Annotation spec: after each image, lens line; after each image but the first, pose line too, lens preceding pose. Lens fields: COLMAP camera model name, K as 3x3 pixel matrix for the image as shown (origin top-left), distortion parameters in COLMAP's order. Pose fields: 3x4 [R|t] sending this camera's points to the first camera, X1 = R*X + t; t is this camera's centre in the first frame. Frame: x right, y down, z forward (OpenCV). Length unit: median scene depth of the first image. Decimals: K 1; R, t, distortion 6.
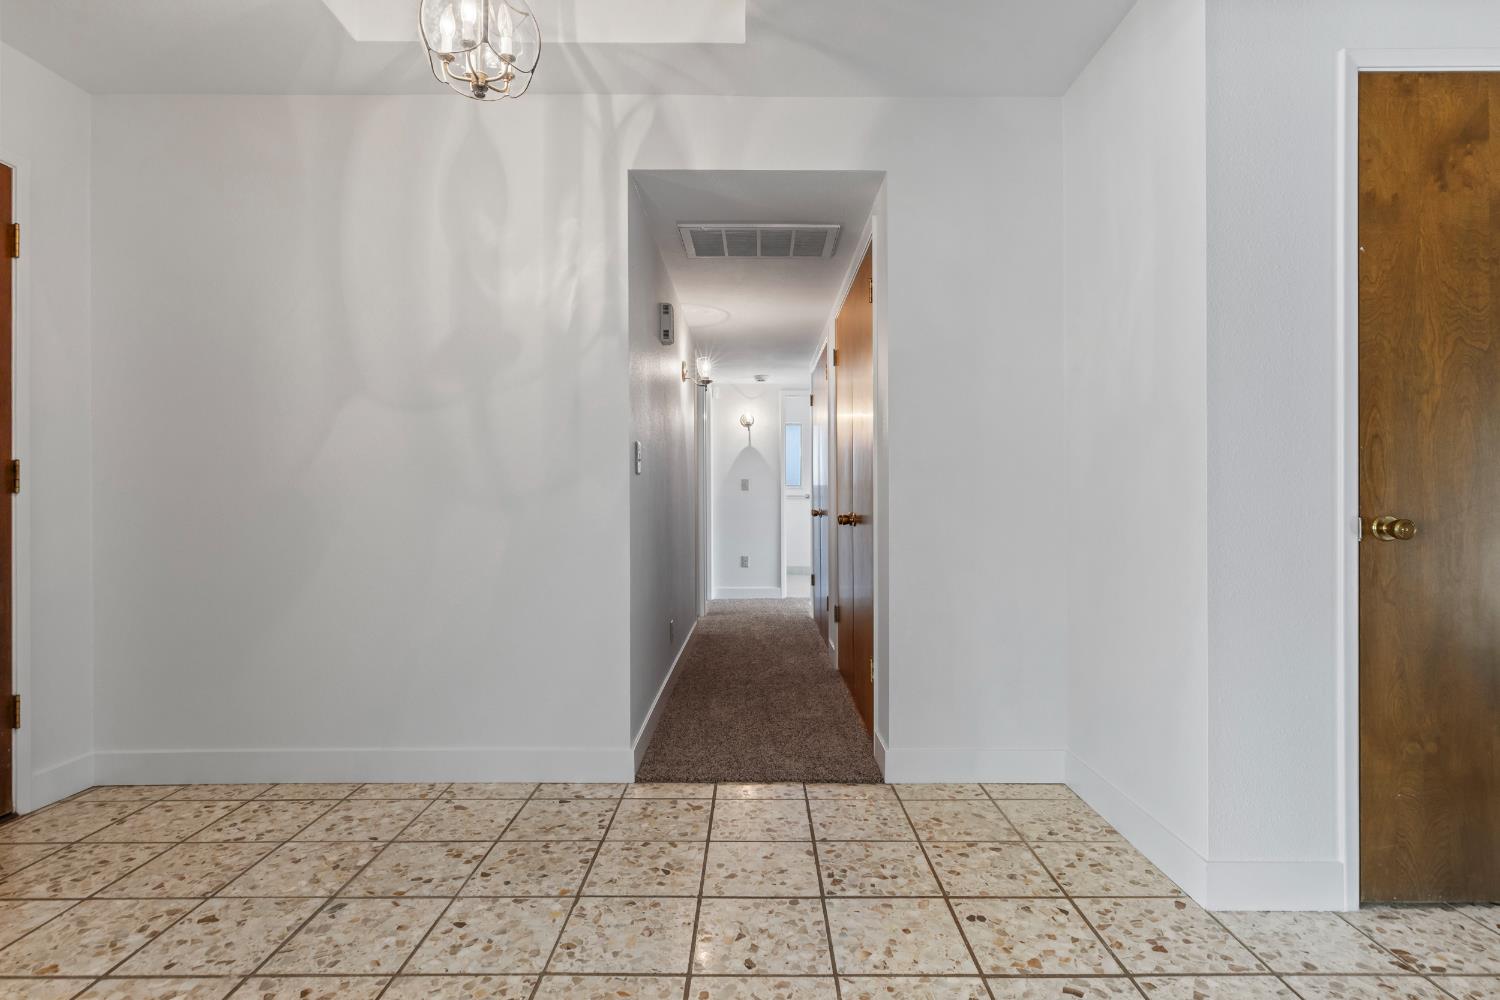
lens RADIAL K [[783.6, 0, 750.0], [0, 783.6, 500.0], [0, 0, 1]] dist [0.000062, -0.000004]
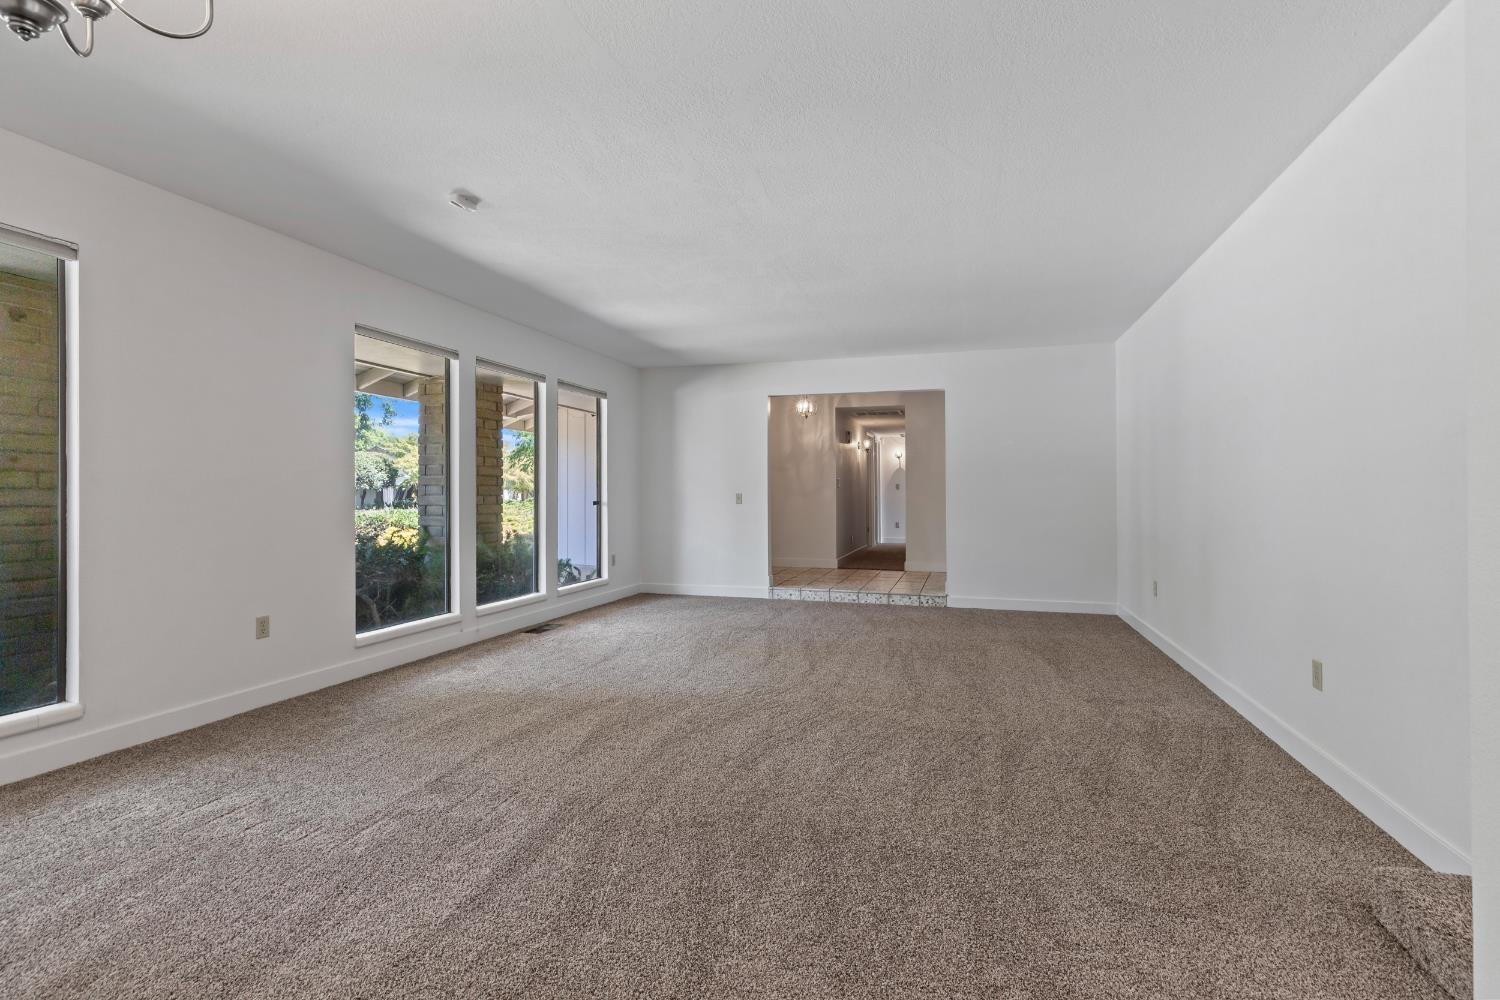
lens RADIAL K [[675.0, 0, 757.9], [0, 675.0, 494.8], [0, 0, 1]] dist [0.003129, 0.000082]
pose [[0.958862, -0.000136, -0.283871, 0.244325], [0.000067, 1.000000, -0.000253, 0.002352], [0.283871, 0.000223, 0.958862, -1.327477]]
